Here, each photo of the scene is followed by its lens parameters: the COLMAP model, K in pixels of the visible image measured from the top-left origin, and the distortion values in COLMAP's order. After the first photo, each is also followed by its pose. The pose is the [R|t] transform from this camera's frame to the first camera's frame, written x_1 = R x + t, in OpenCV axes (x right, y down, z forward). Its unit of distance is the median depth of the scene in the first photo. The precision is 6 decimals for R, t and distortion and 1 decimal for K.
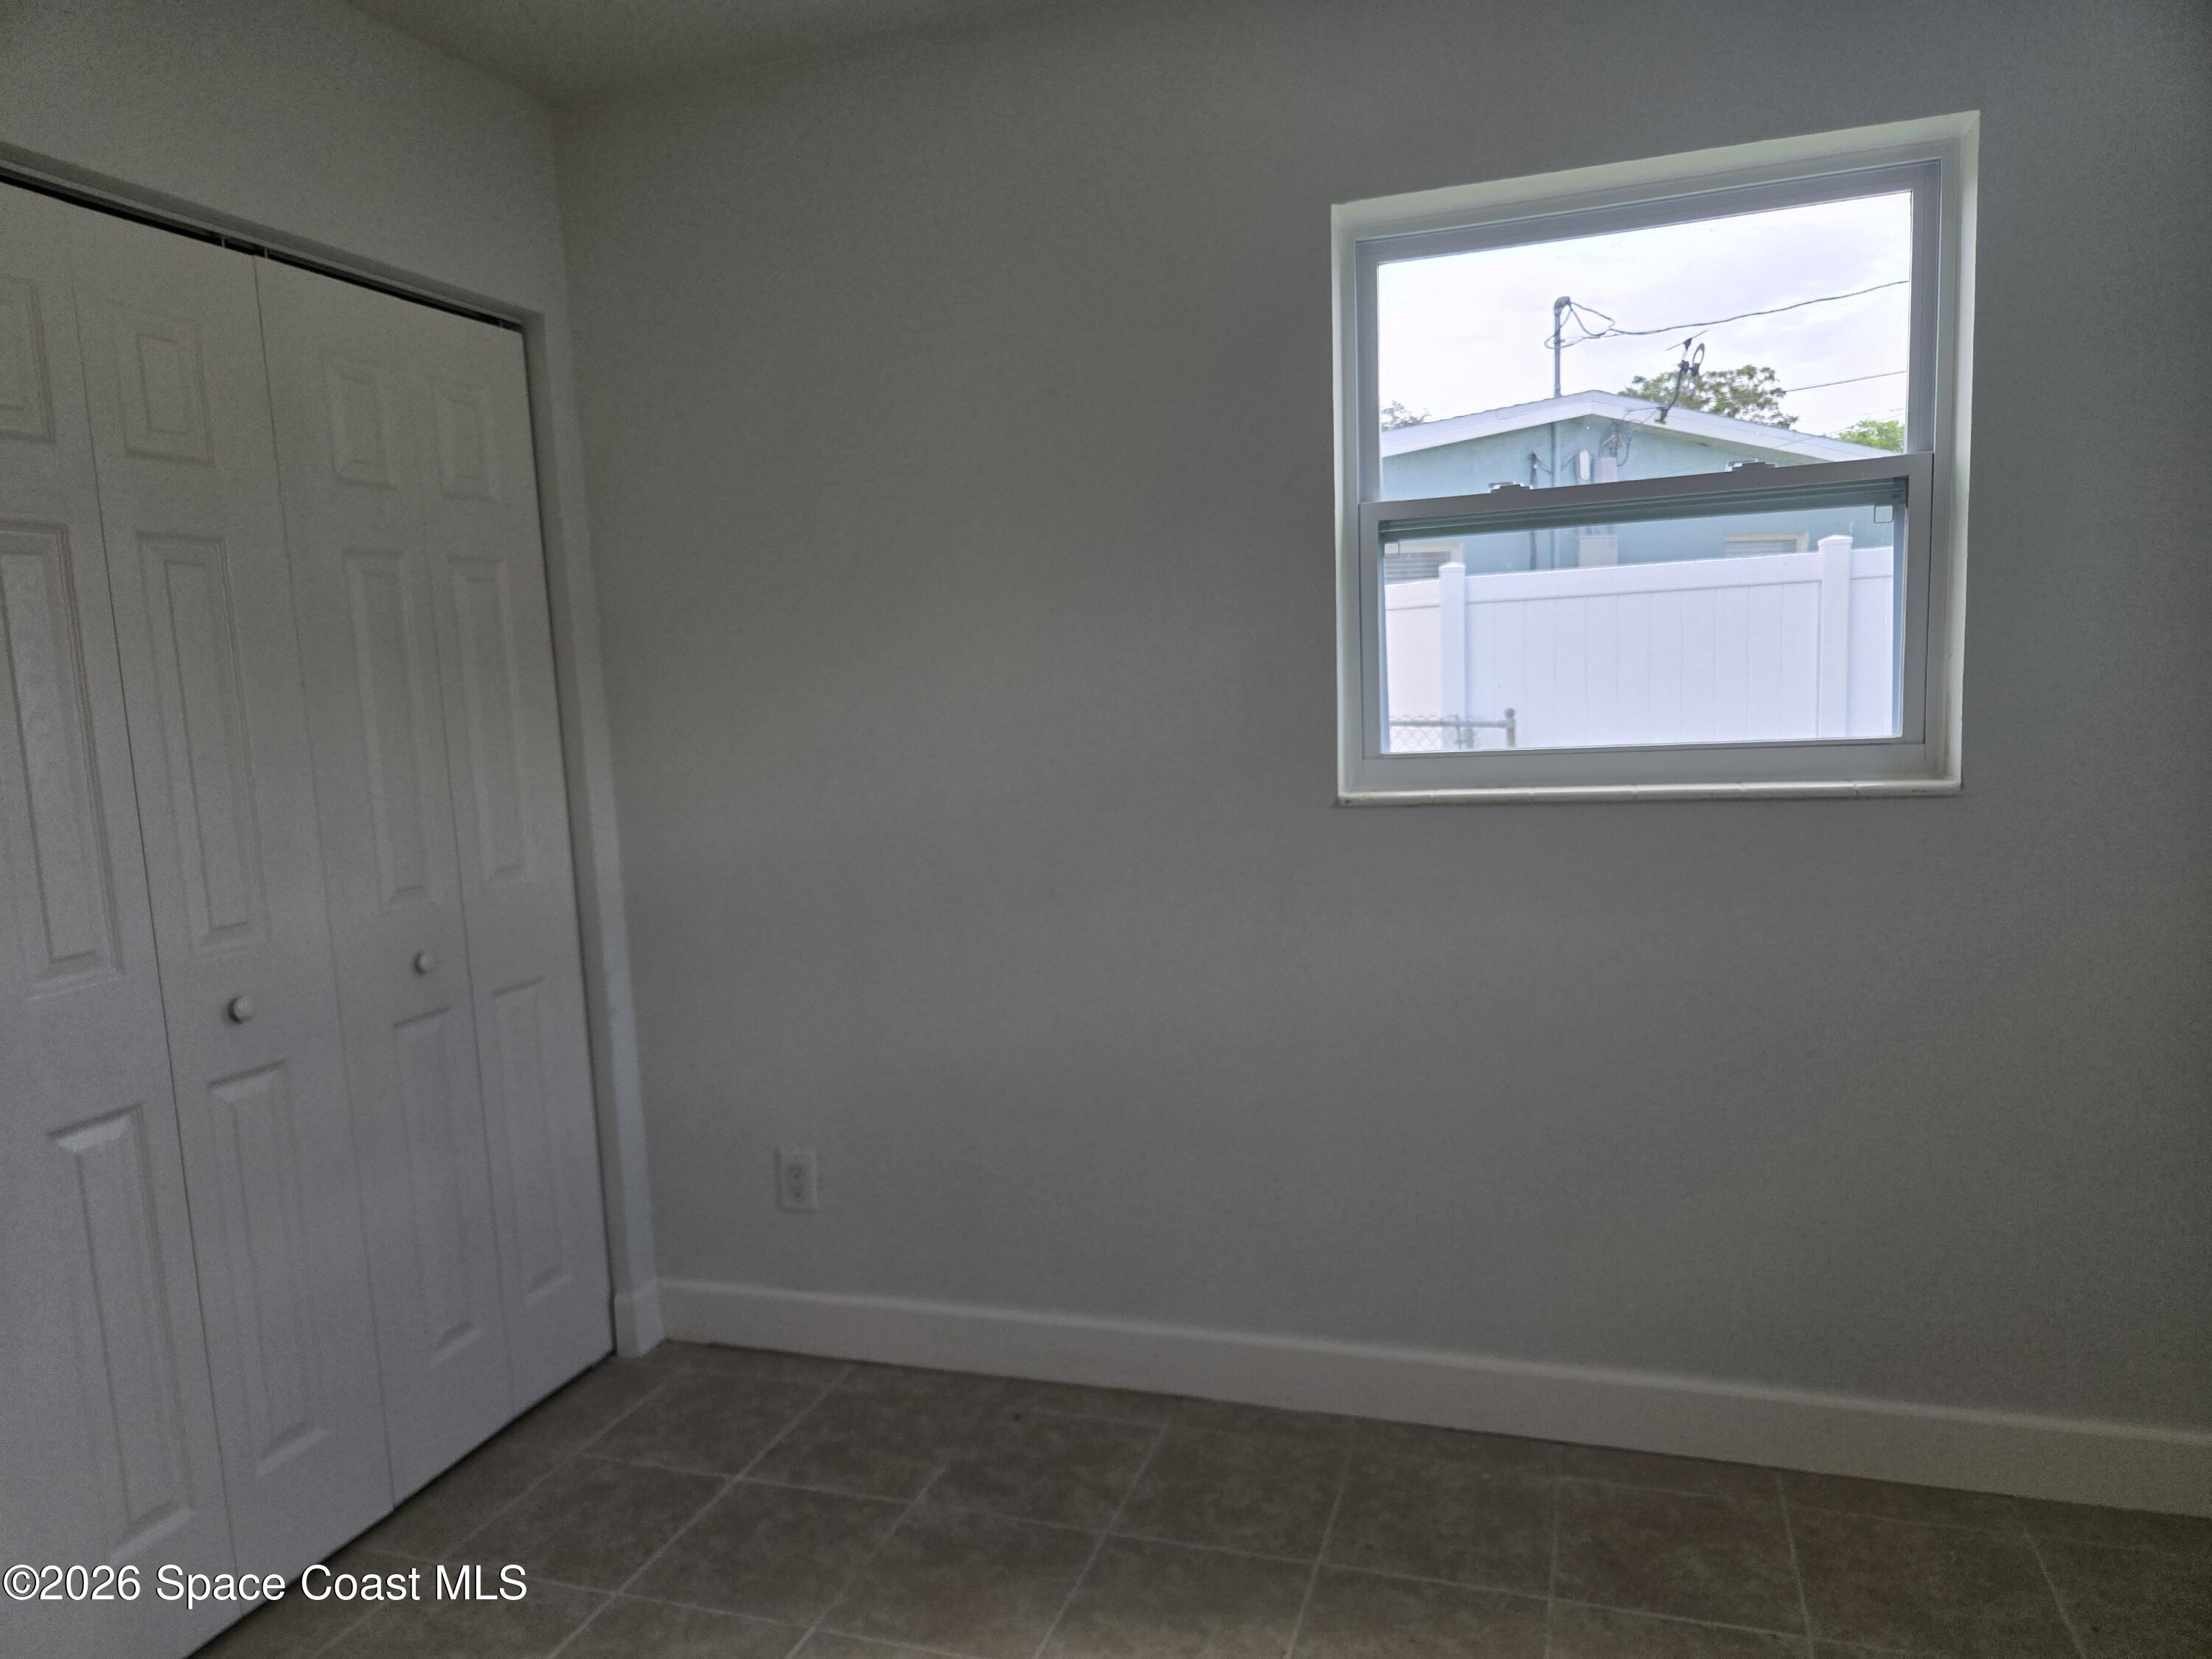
lens RADIAL K [[1479.1, 0, 1108.5], [0, 1479.1, 853.6], [0, 0, 1]] dist [0.057196, -0.055496]
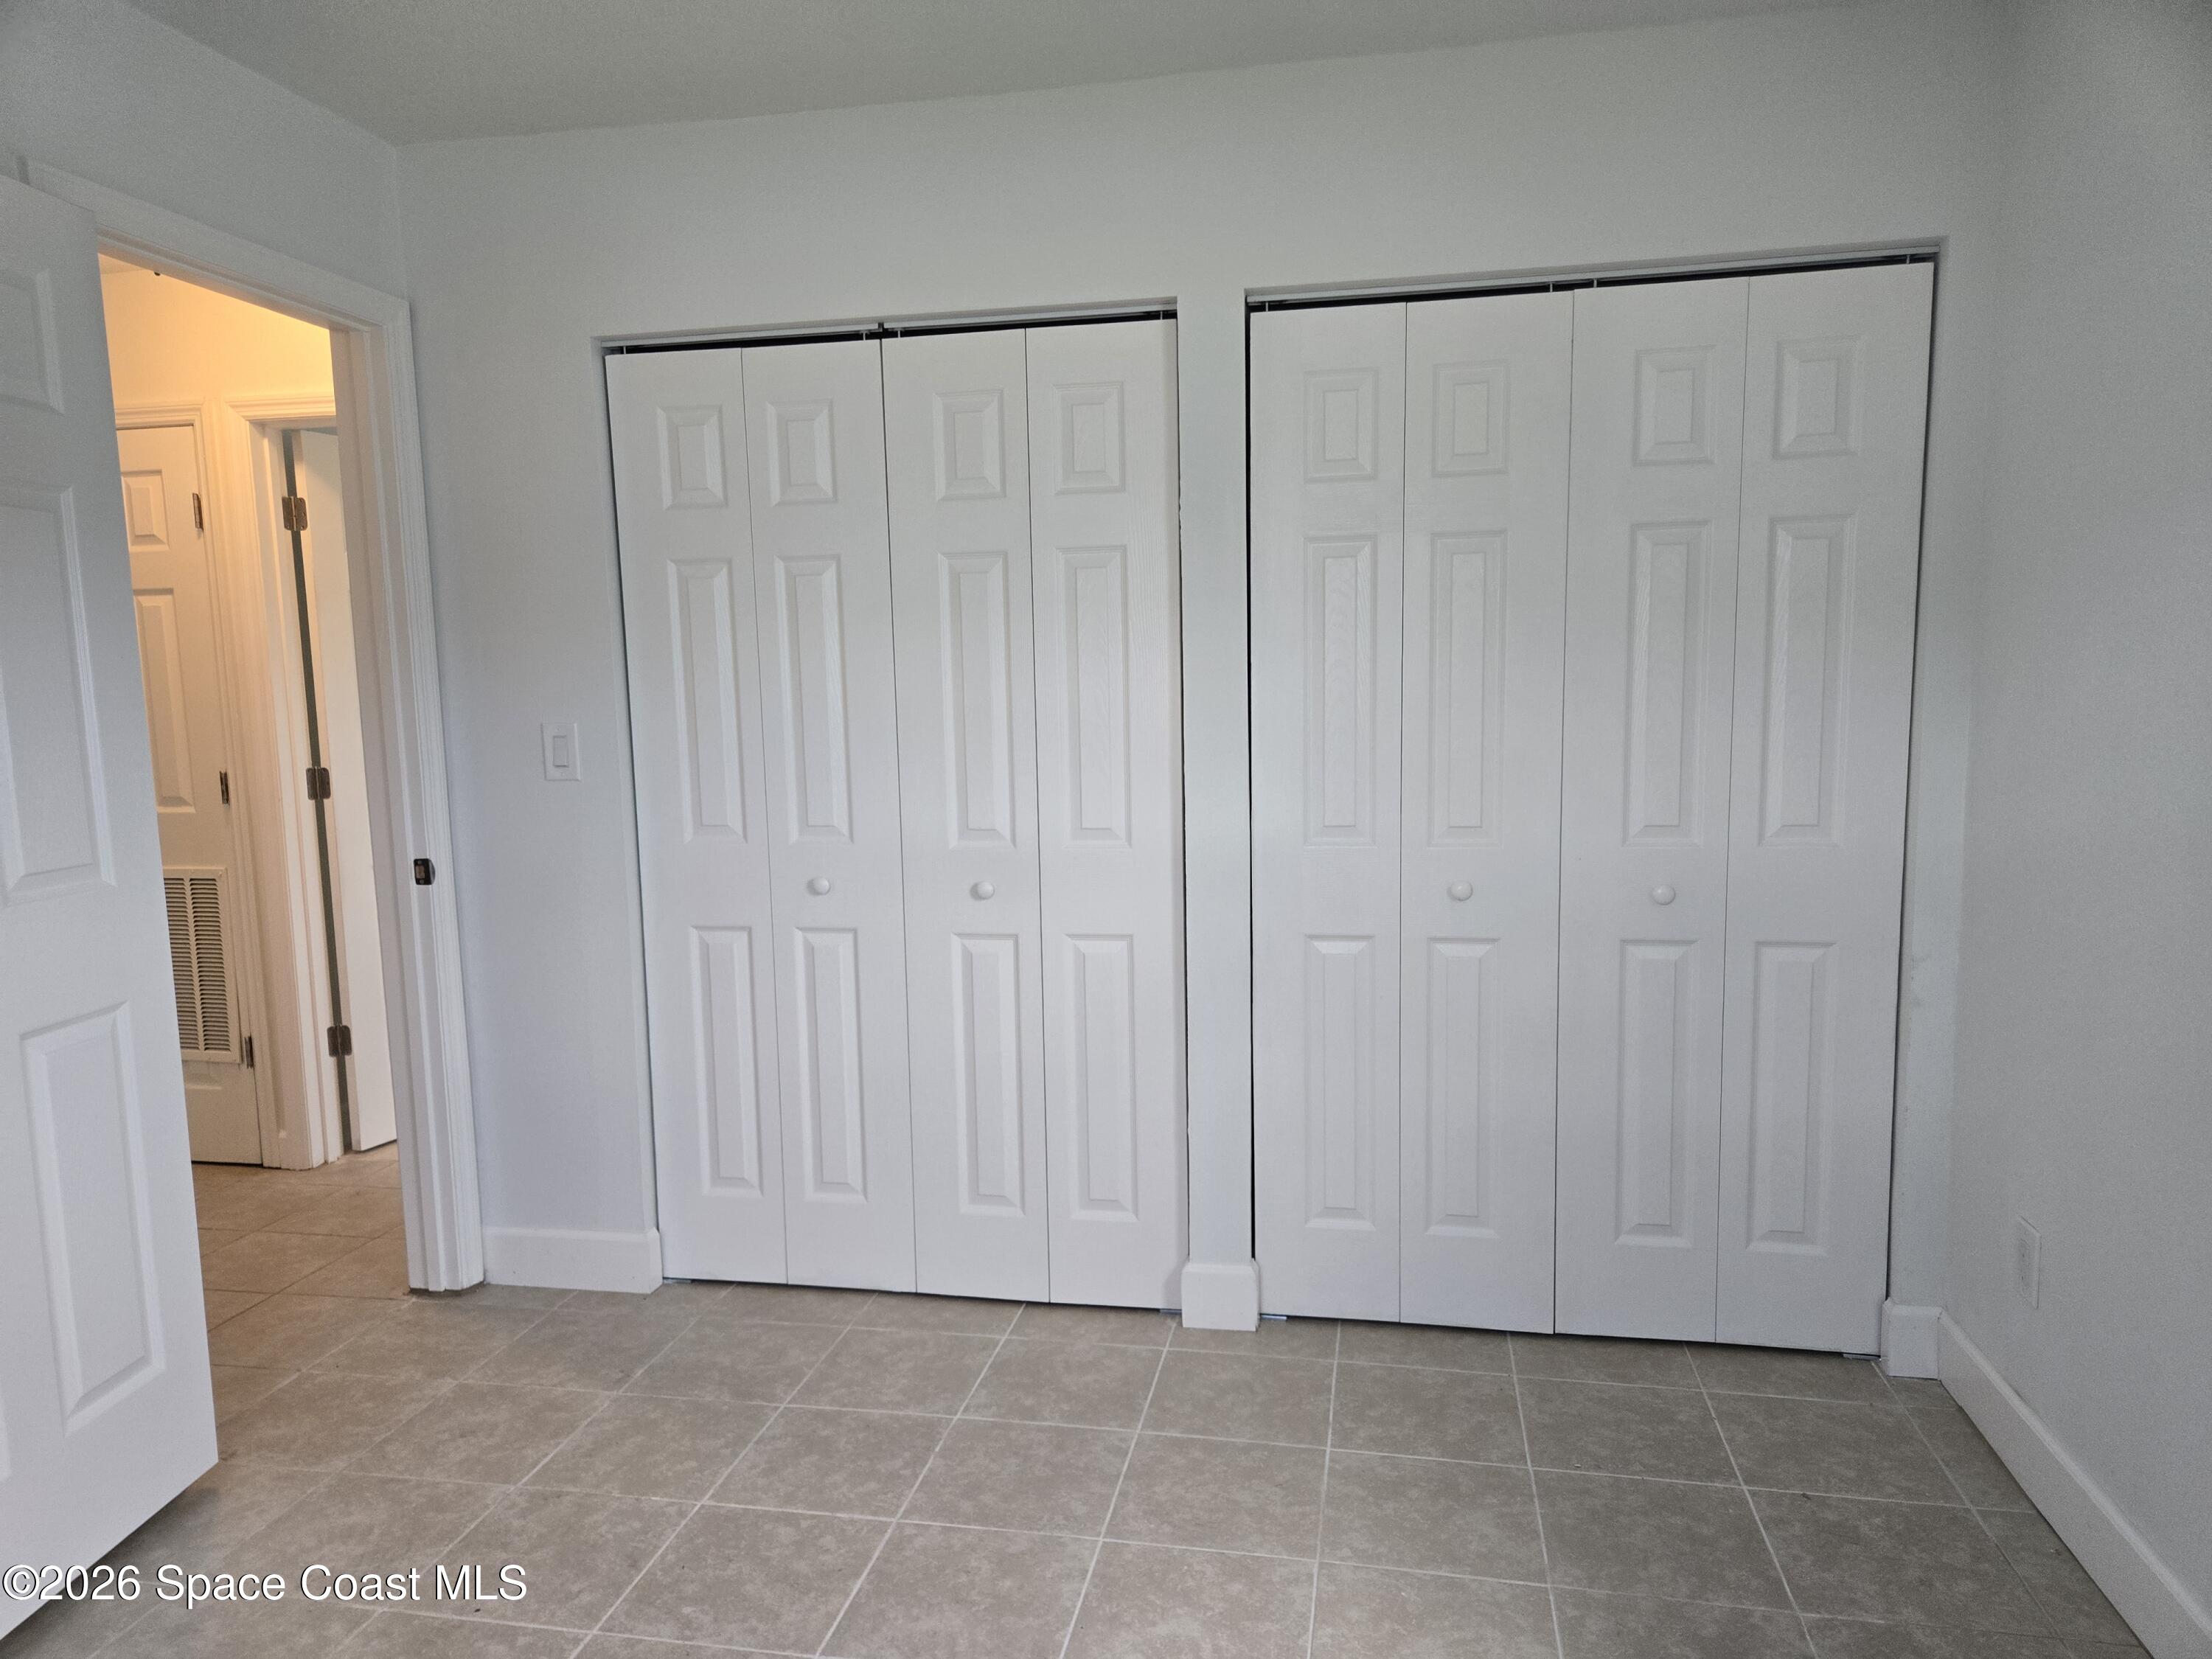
lens RADIAL K [[1479.1, 0, 1108.5], [0, 1479.1, 853.6], [0, 0, 1]] dist [0.057196, -0.055496]
pose [[0.125511, 0.153457, -0.980152, 0.580417], [-0.108321, 0.984178, 0.140217, -0.068129], [0.986161, 0.088572, 0.140148, 0.441576]]
